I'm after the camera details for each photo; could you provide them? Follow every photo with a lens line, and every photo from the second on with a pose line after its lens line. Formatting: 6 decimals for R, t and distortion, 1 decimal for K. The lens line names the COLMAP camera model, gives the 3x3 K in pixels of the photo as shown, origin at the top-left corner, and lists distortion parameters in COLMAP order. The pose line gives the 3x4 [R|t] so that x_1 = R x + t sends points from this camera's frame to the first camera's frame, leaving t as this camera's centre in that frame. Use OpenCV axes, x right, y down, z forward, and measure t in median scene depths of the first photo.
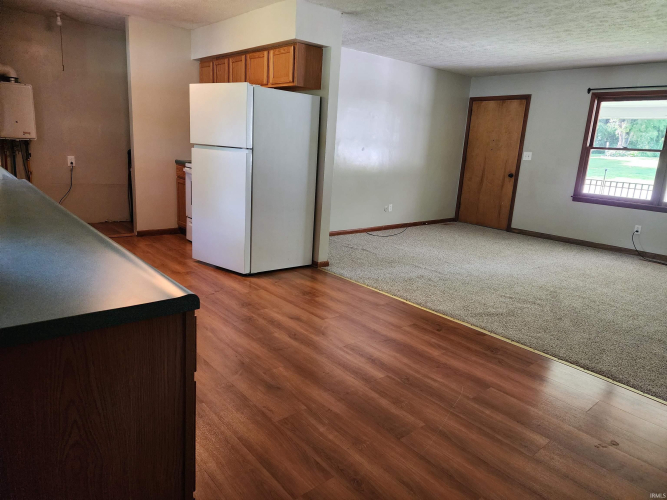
lens RADIAL K [[447.8, 0, 340.3], [0, 447.8, 246.6], [0, 0, 1]] dist [0.072121, -0.062400]
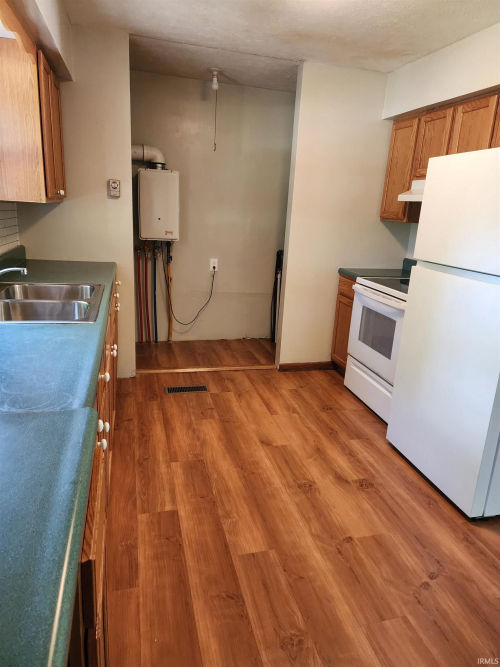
lens RADIAL K [[447.8, 0, 253.2], [0, 447.8, 328.5], [0, 0, 1]] dist [0.072121, -0.062400]
pose [[0.898459, 0.101033, -0.427276, -0.181001], [-0.095611, 0.994831, 0.034189, -0.112526], [0.428522, 0.010134, 0.903475, 0.321886]]
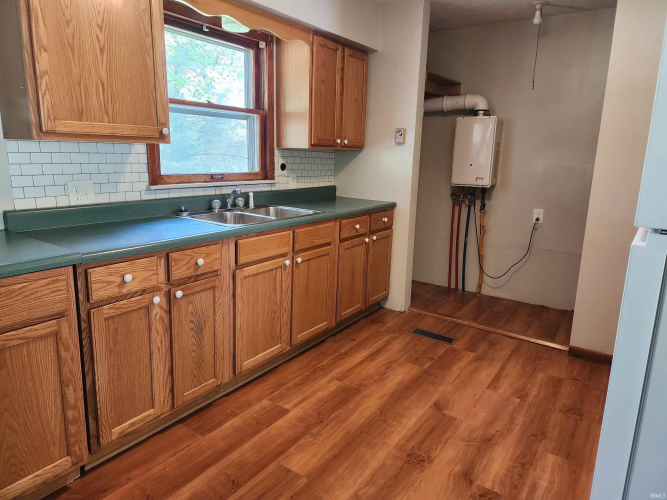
lens RADIAL K [[447.8, 0, 329.1], [0, 447.8, 241.2], [0, 0, 1]] dist [0.072121, -0.062400]
pose [[0.240688, 0.134229, -0.961276, 0.009125], [-0.230969, 0.969862, 0.077597, -0.135452], [0.942721, 0.203349, 0.264436, 0.536734]]
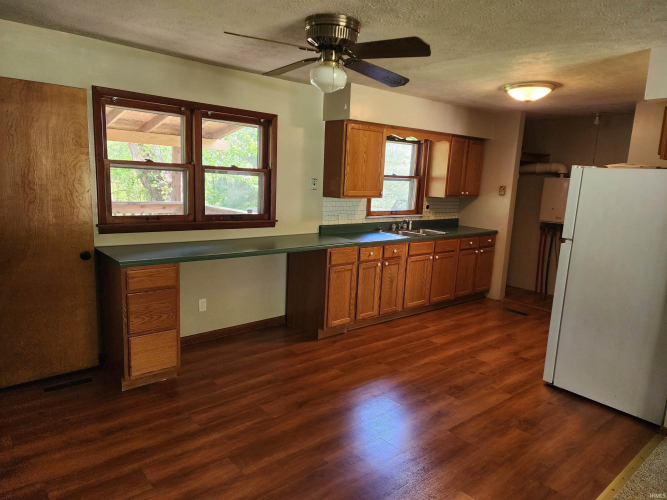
lens RADIAL K [[447.8, 0, 324.6], [0, 447.8, 252.7], [0, 0, 1]] dist [0.072121, -0.062400]
pose [[-0.022958, 0.104173, -0.994294, 0.478962], [-0.269765, 0.957019, 0.106496, -0.115442], [0.962653, 0.270670, 0.006131, 0.403014]]
